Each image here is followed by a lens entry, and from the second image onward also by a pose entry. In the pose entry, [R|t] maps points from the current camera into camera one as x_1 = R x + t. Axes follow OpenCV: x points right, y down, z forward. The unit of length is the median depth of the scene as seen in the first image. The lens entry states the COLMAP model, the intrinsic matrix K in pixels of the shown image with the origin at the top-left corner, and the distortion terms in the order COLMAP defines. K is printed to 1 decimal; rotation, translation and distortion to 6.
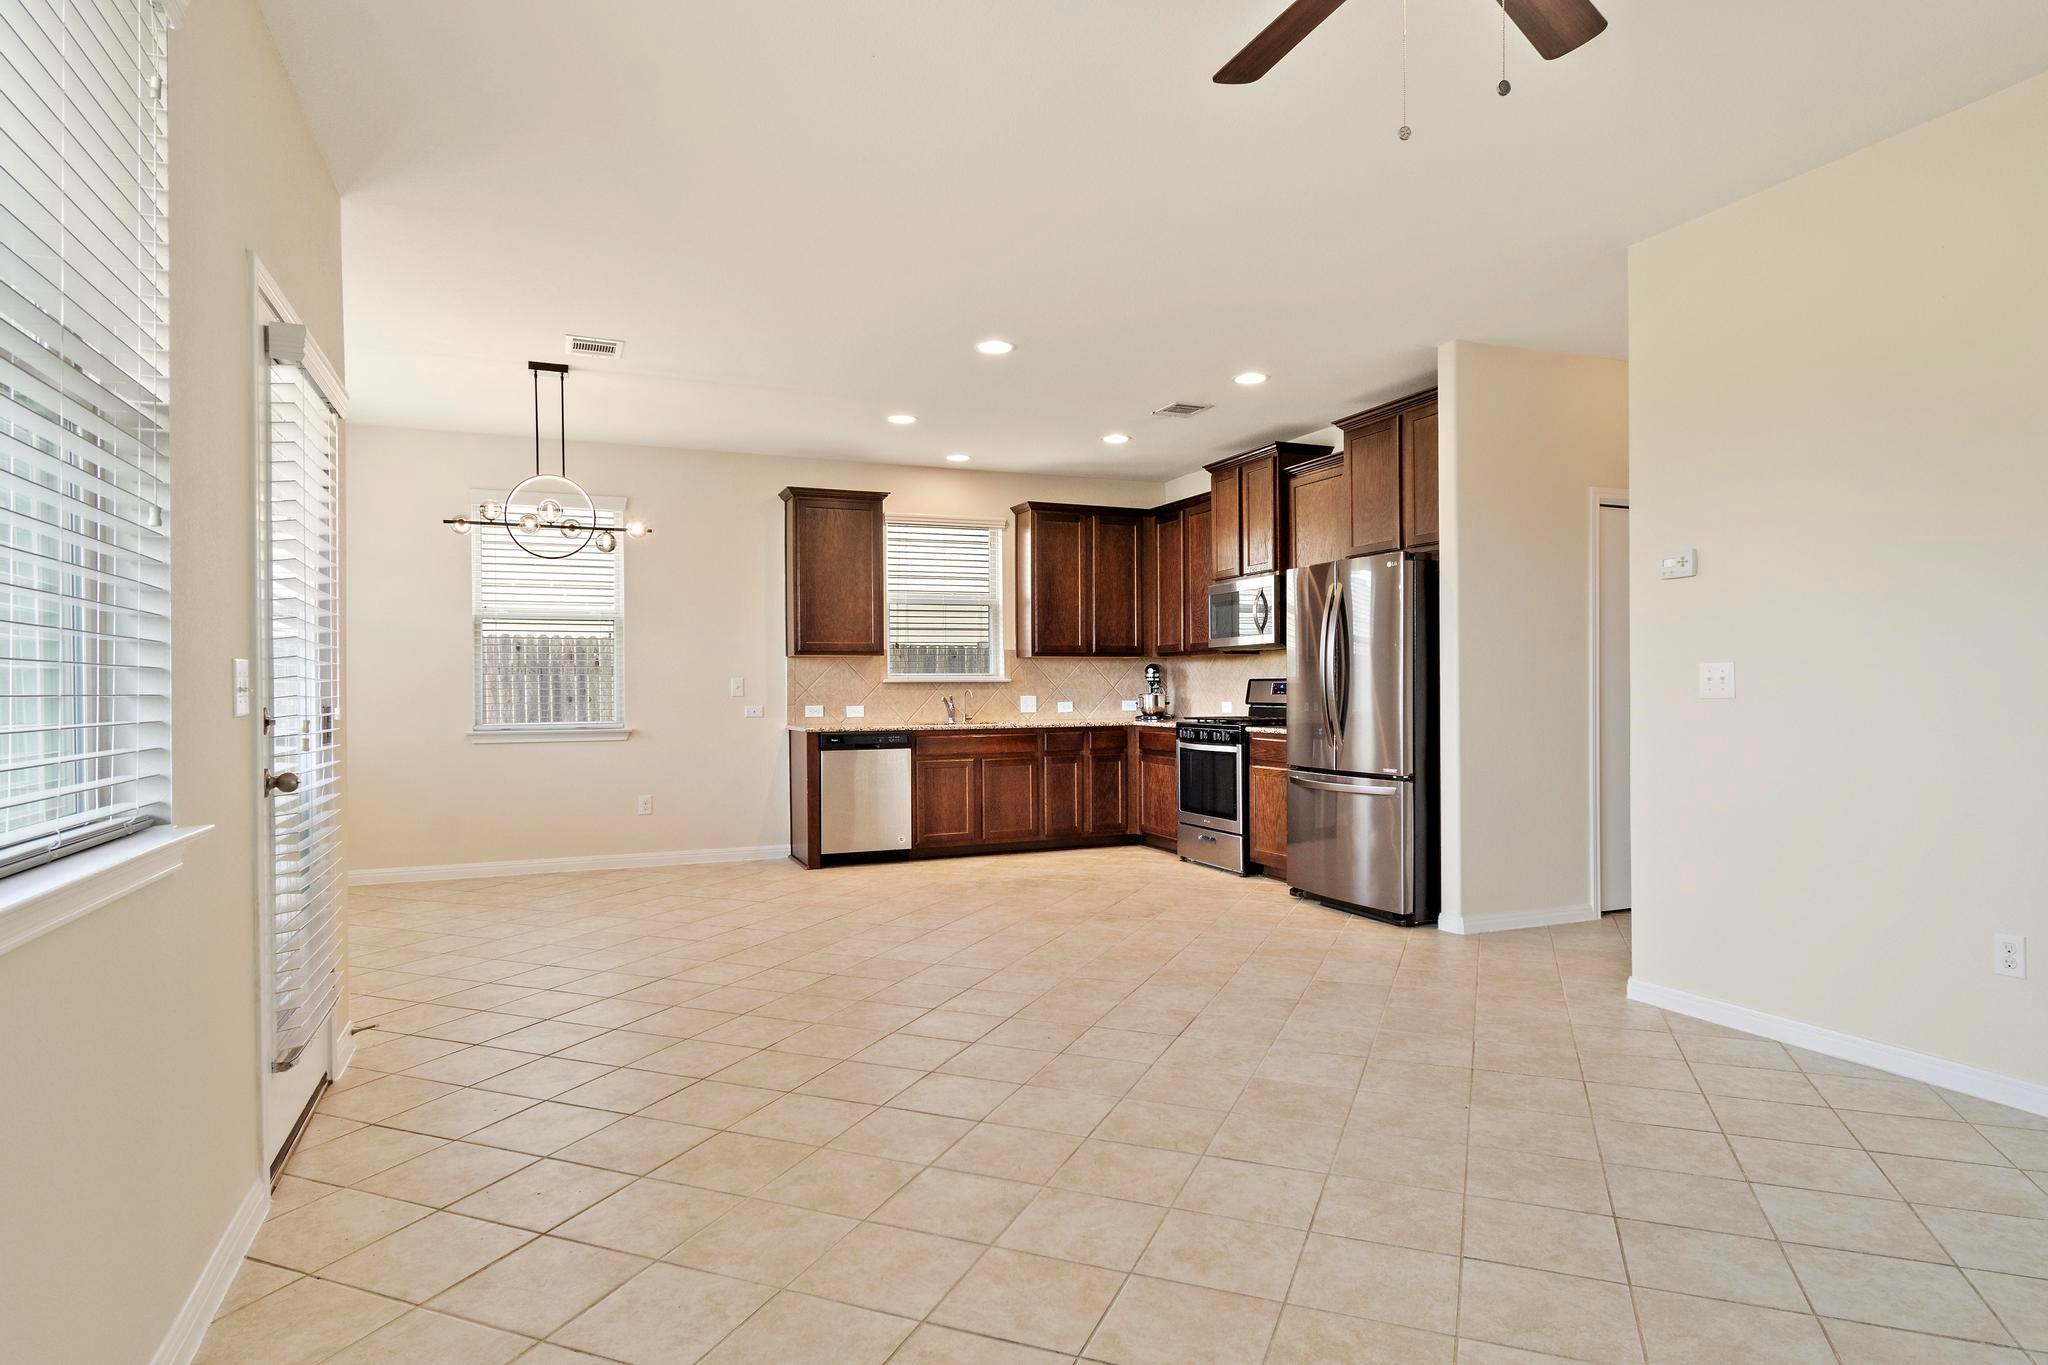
lens RADIAL K [[1136.2, 0, 1028.9], [0, 1136.2, 694.8], [0, 0, 1]] dist [0.003918, -0.003530]
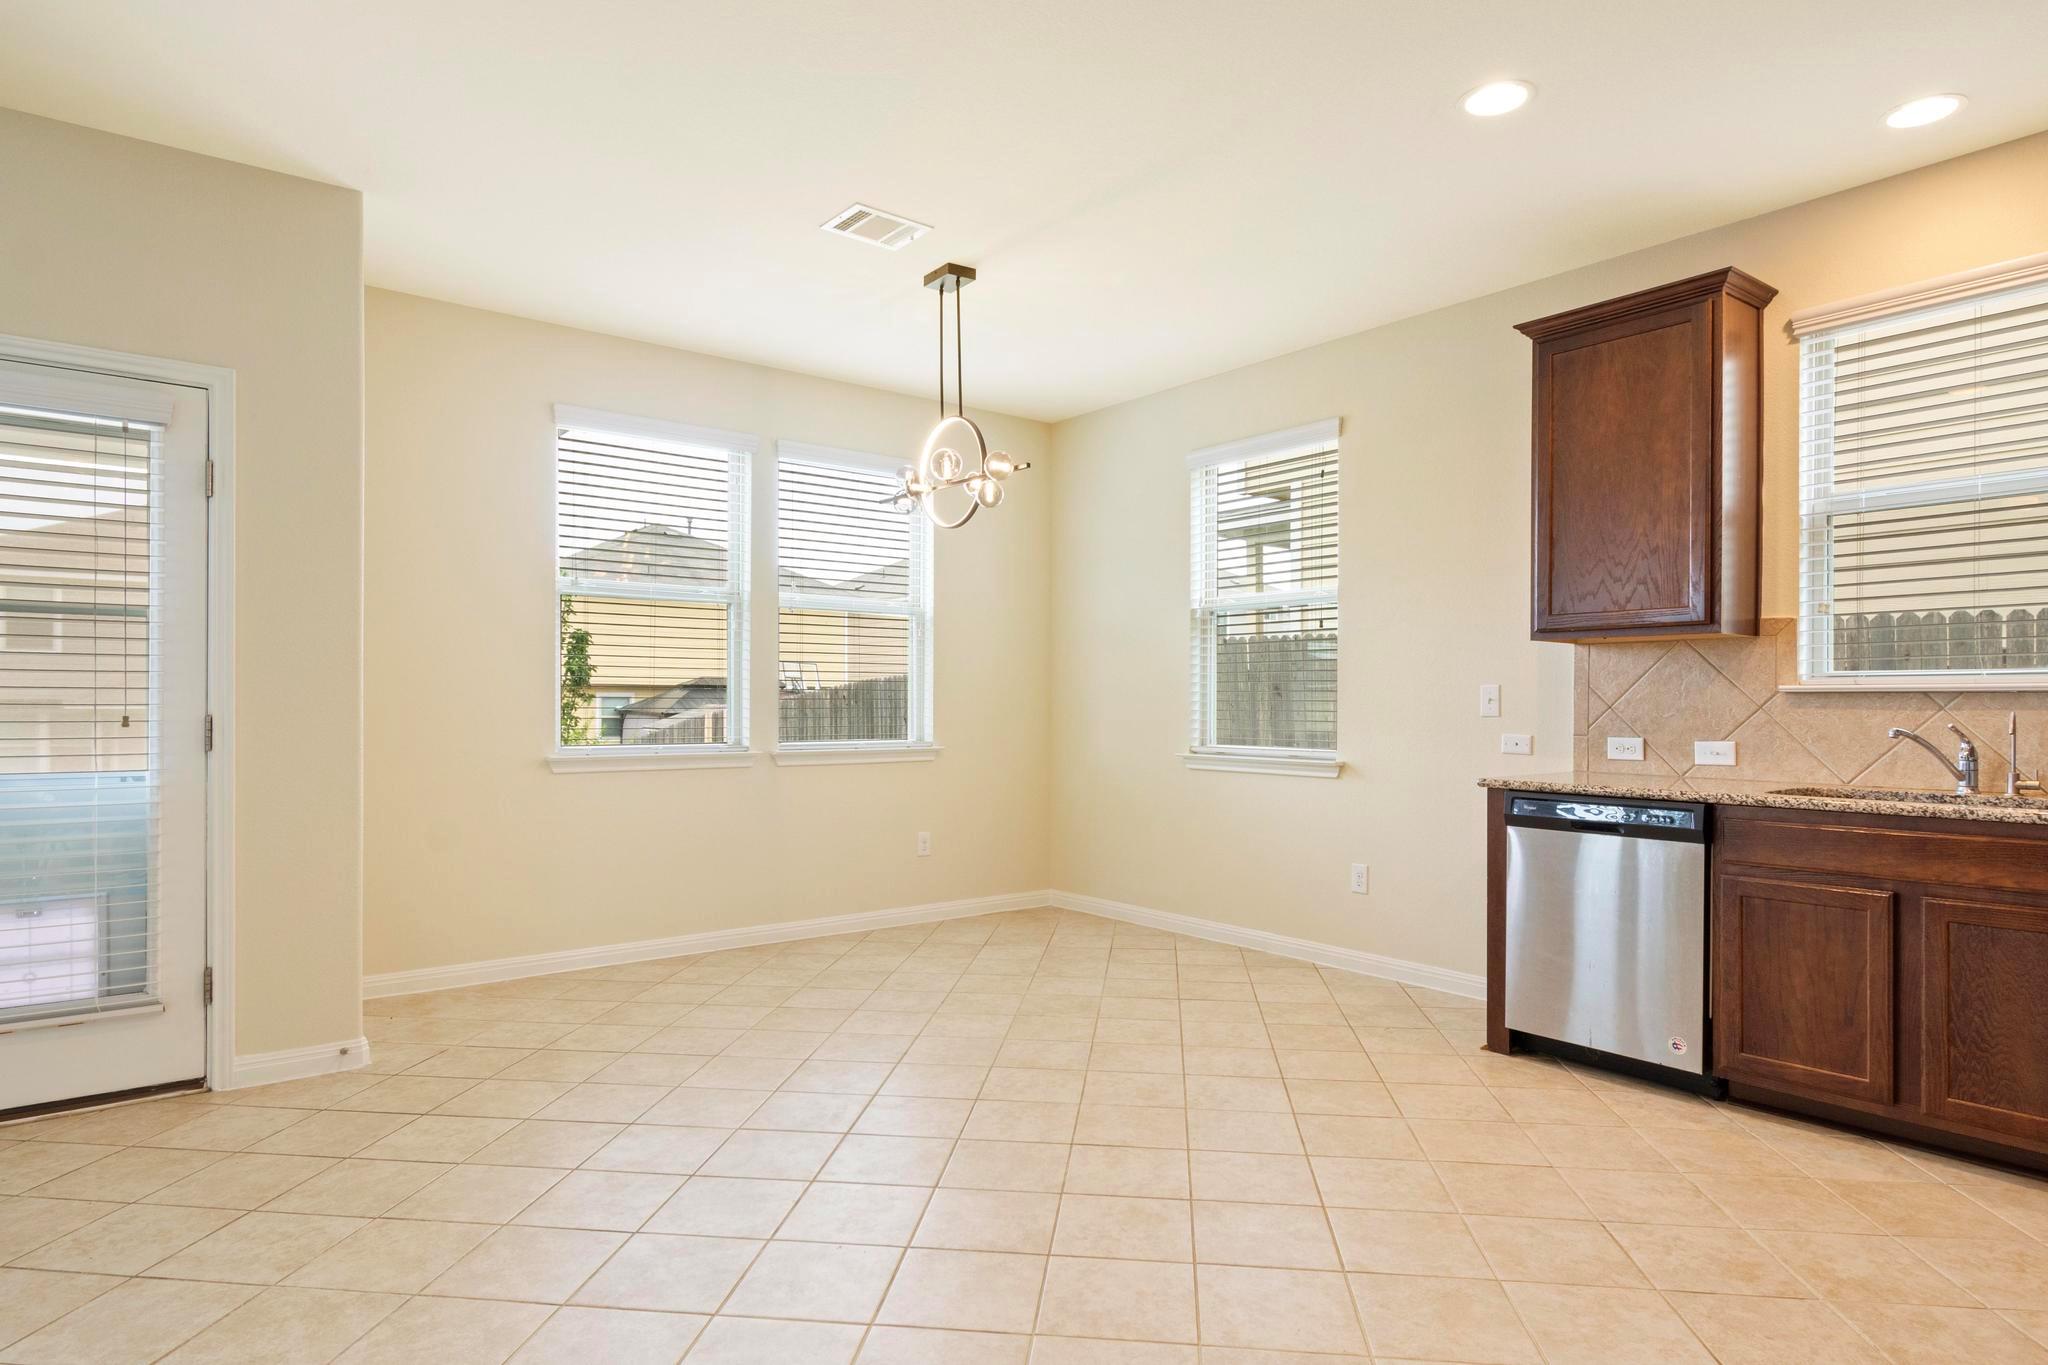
lens RADIAL K [[1136.2, 0, 1034.1], [0, 1136.2, 709.9], [0, 0, 1]] dist [0.003918, -0.003530]
pose [[0.274456, 0.012638, -0.961517, 0.244416], [-0.011307, 0.999887, 0.009915, -0.005364], [0.961533, 0.008151, 0.274568, 0.639673]]
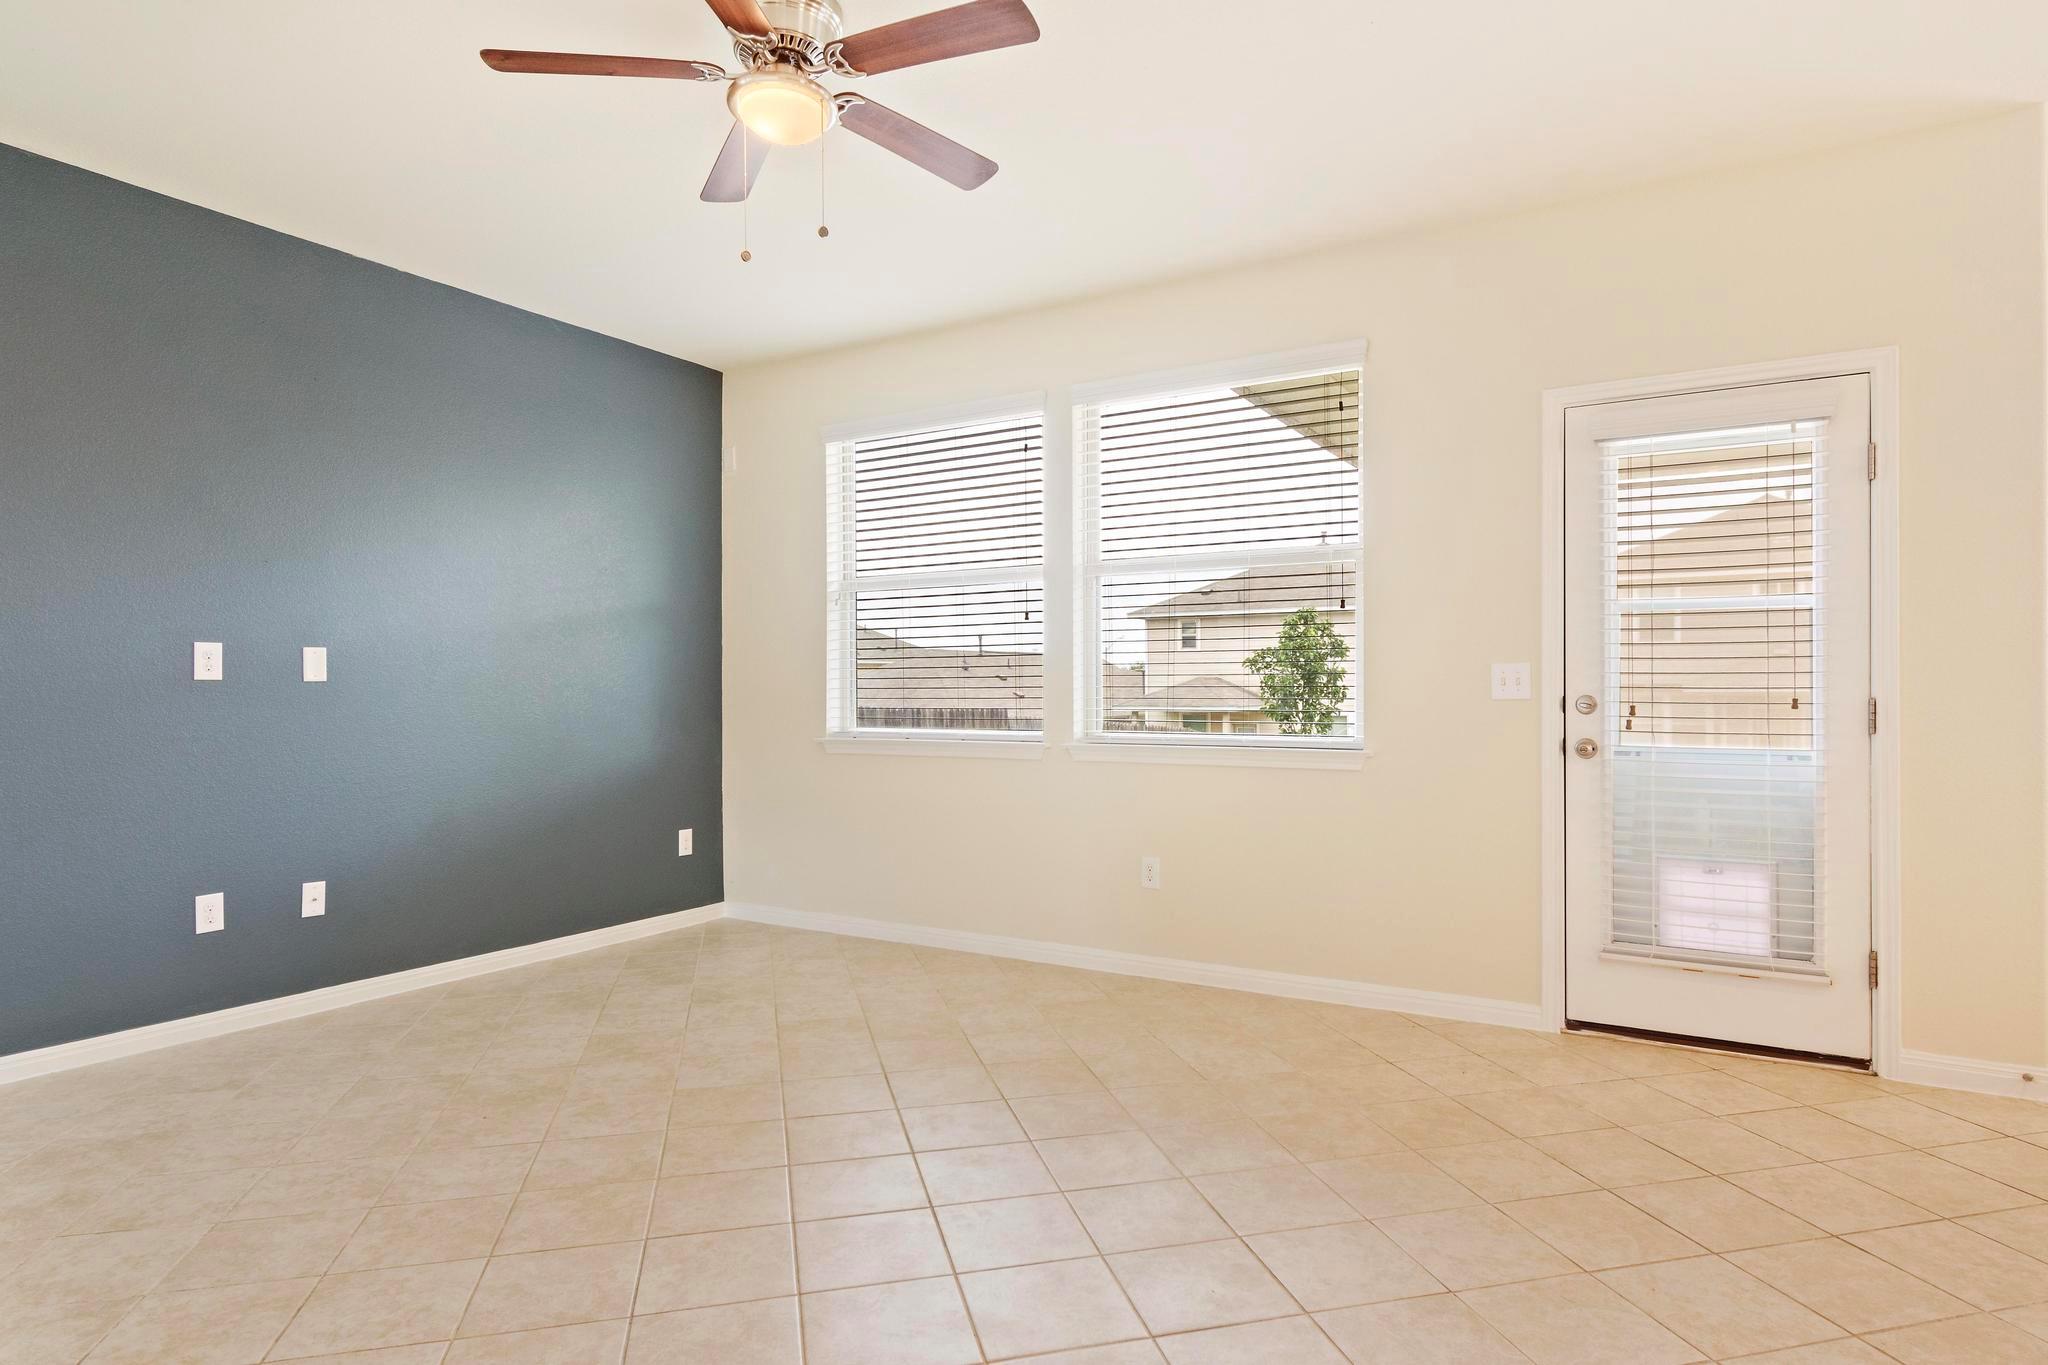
lens RADIAL K [[1136.2, 0, 1033.8], [0, 1136.2, 685.7], [0, 0, 1]] dist [0.003918, -0.003530]
pose [[-0.807978, 0.009728, -0.589133, 0.254430], [0.006713, 0.999951, 0.007306, -0.005477], [0.589175, 0.001948, -0.808003, 0.617222]]
